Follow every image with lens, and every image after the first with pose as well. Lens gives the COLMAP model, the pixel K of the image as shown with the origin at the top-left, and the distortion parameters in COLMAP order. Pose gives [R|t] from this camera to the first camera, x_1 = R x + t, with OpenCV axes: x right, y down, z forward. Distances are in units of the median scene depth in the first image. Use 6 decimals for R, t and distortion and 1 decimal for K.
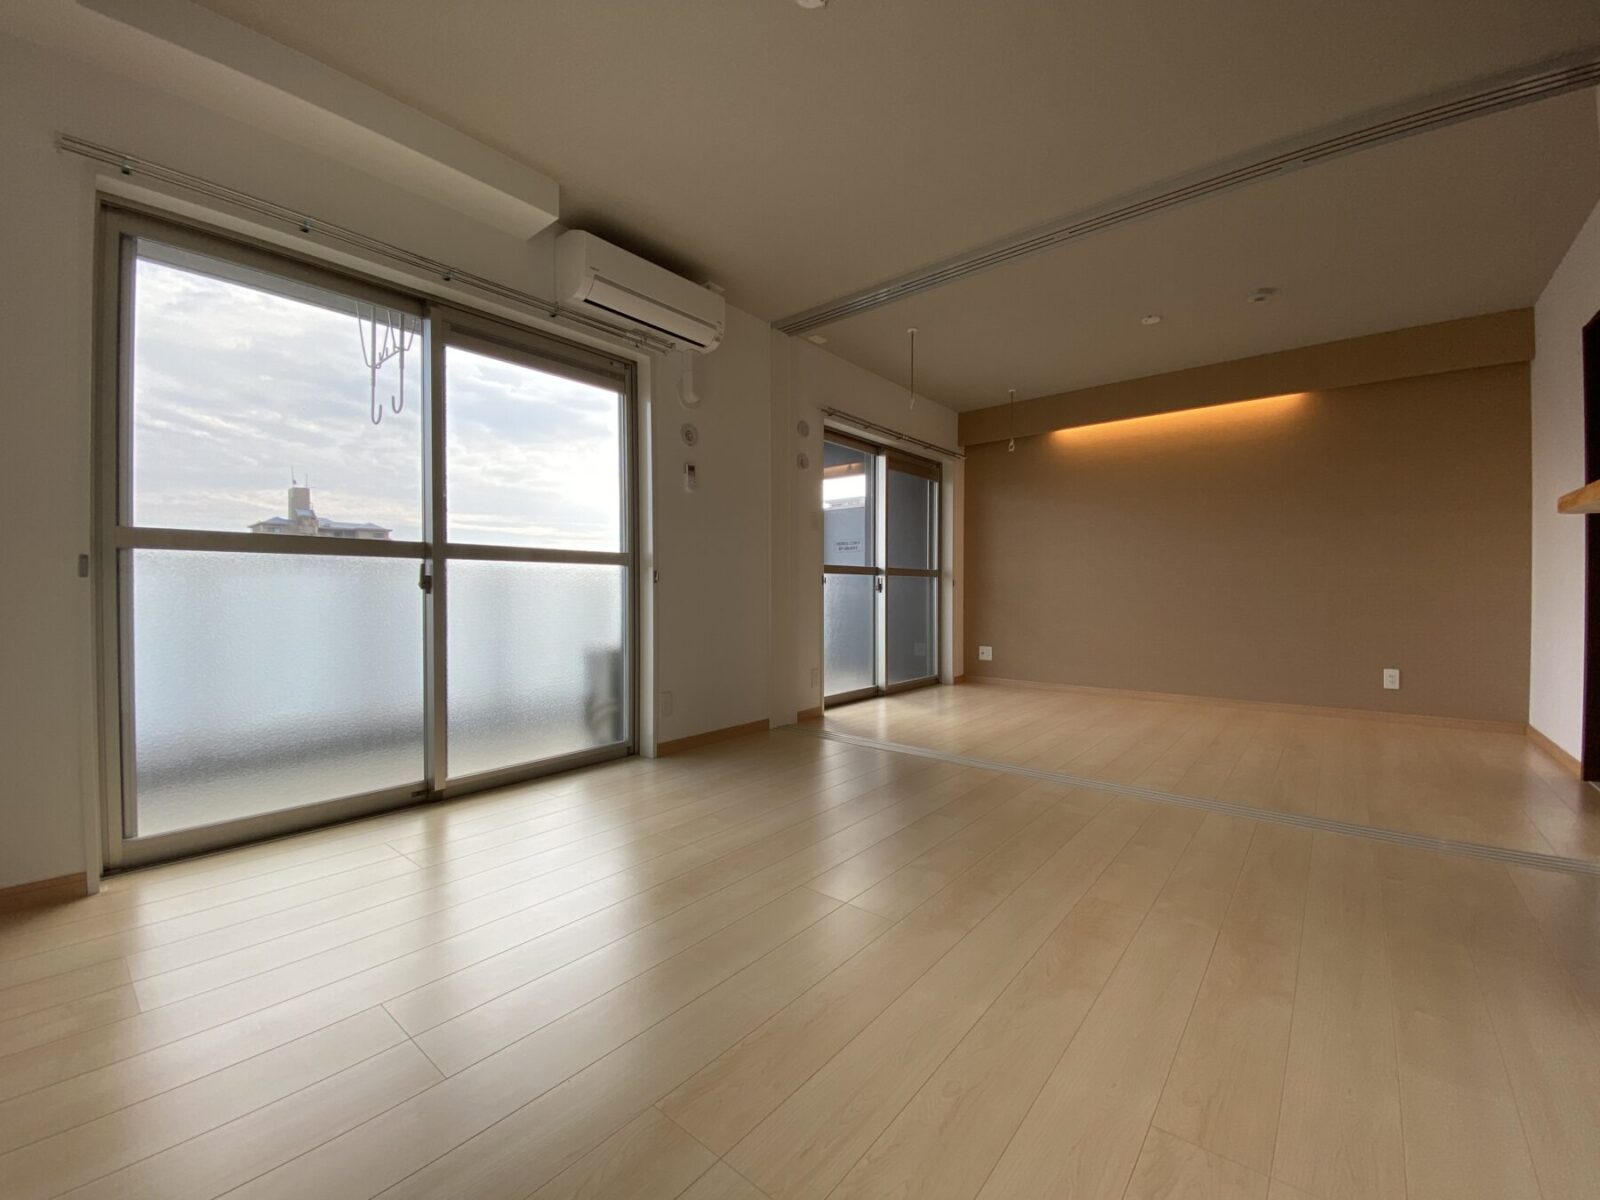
lens RADIAL K [[651.7, 0, 804.4], [0, 651.7, 596.2], [0, 0, 1]] dist [-0.012327, -0.001111]
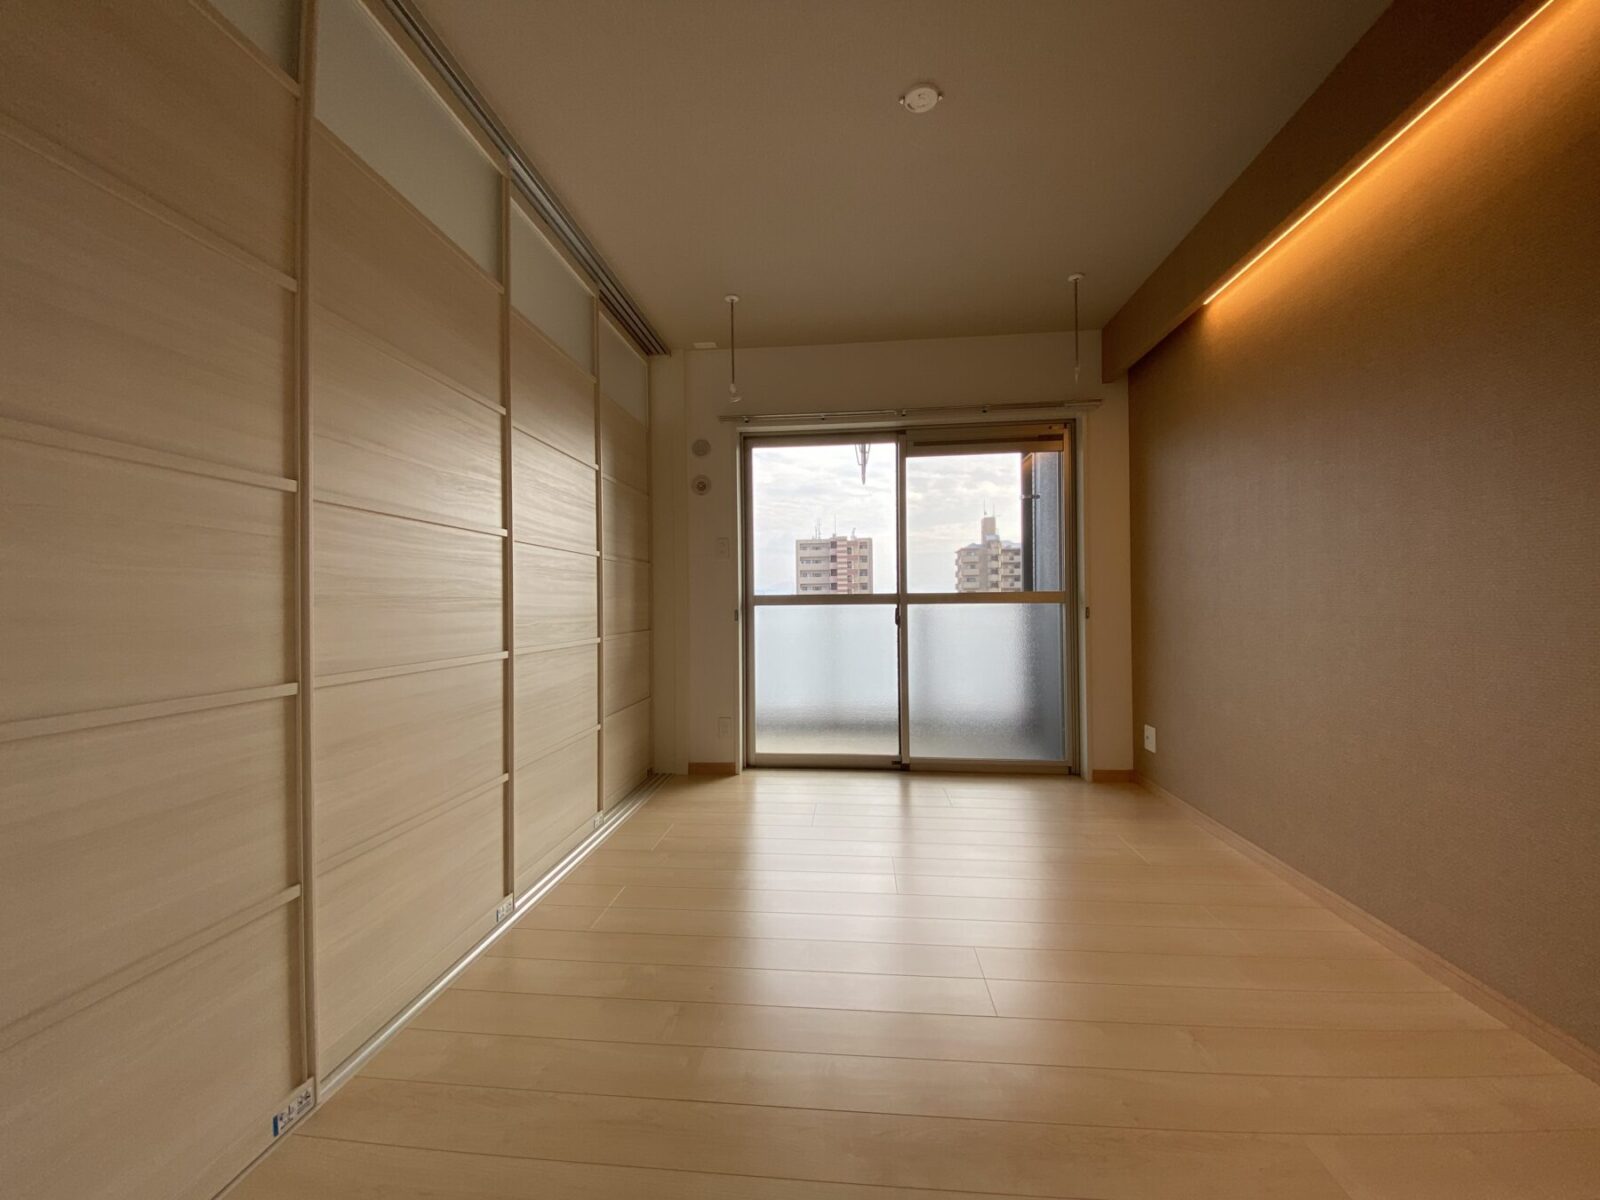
lens RADIAL K [[651.7, 0, 788.6], [0, 651.7, 600.6], [0, 0, 1]] dist [-0.012327, -0.001111]
pose [[0.548973, -0.001881, -0.835838, 0.504976], [-0.000746, 0.999996, -0.002740, -0.061529], [0.835840, 0.002128, 0.548969, -0.011790]]
